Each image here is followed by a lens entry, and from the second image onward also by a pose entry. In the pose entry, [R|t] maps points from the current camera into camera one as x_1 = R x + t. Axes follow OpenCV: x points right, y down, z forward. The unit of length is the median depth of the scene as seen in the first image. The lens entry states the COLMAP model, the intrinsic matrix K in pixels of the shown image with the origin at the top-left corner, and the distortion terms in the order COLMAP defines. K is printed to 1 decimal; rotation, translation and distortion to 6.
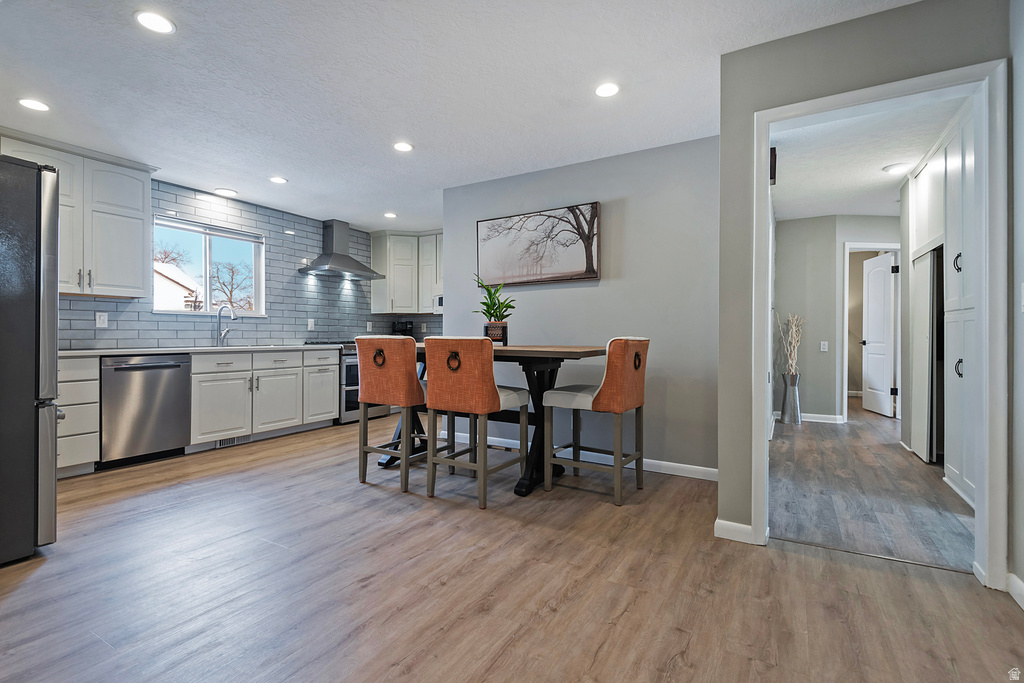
lens RADIAL K [[454.4, 0, 511.7], [0, 454.4, 337.0], [0, 0, 1]] dist [0.035208, -0.020160]
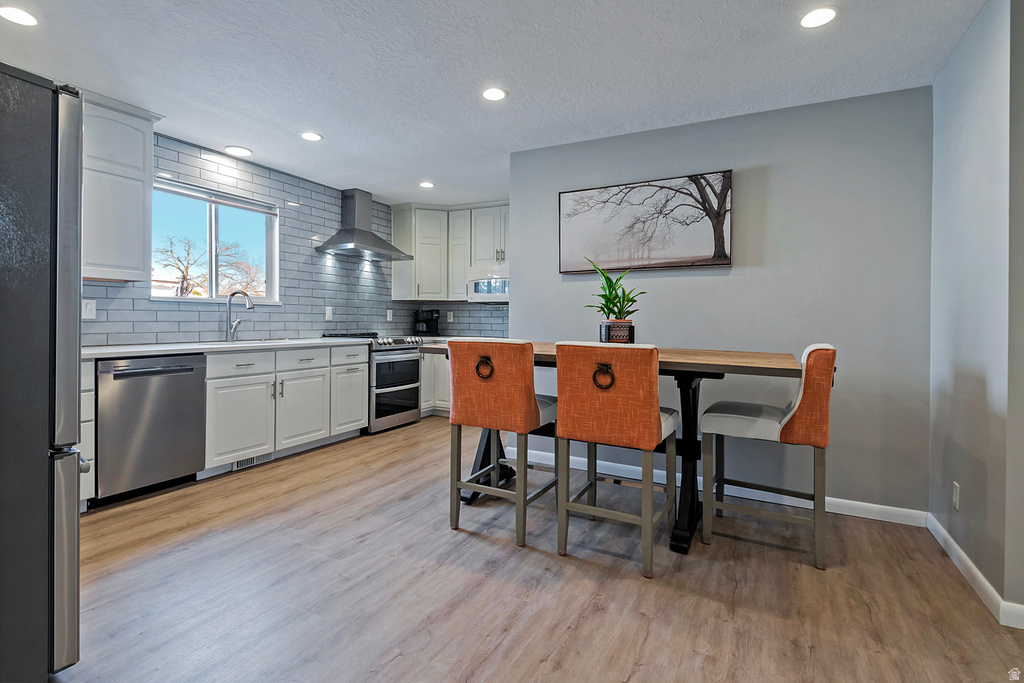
lens RADIAL K [[476.6, 0, 504.0], [0, 476.6, 323.7], [0, 0, 1]] dist [0.029998, -0.019329]
pose [[0.998978, 0.009712, 0.044133, -0.229294], [-0.010019, 0.999927, 0.006744, -0.025591], [-0.044065, -0.007179, 0.999003, 0.160464]]
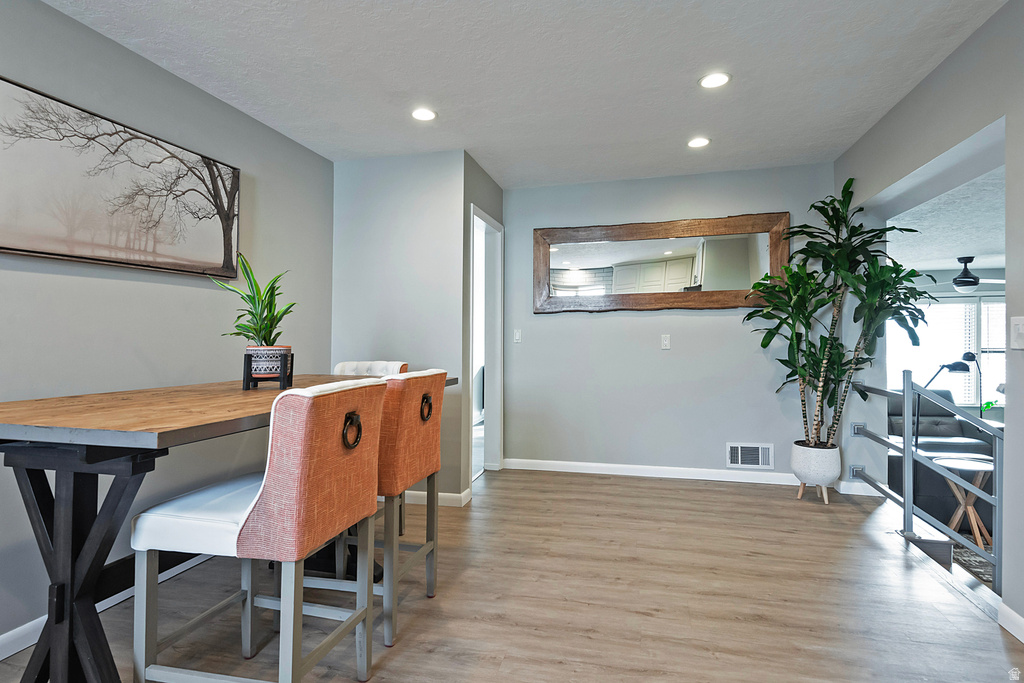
lens RADIAL K [[554.1, 0, 487.4], [0, 554.1, 339.7], [0, 0, 1]] dist [0.000318, -0.000497]
pose [[-0.243291, -0.007283, 0.969926, -0.672421], [0.004509, 0.999953, 0.008640, -0.039557], [-0.969943, 0.006476, -0.243247, 0.779461]]
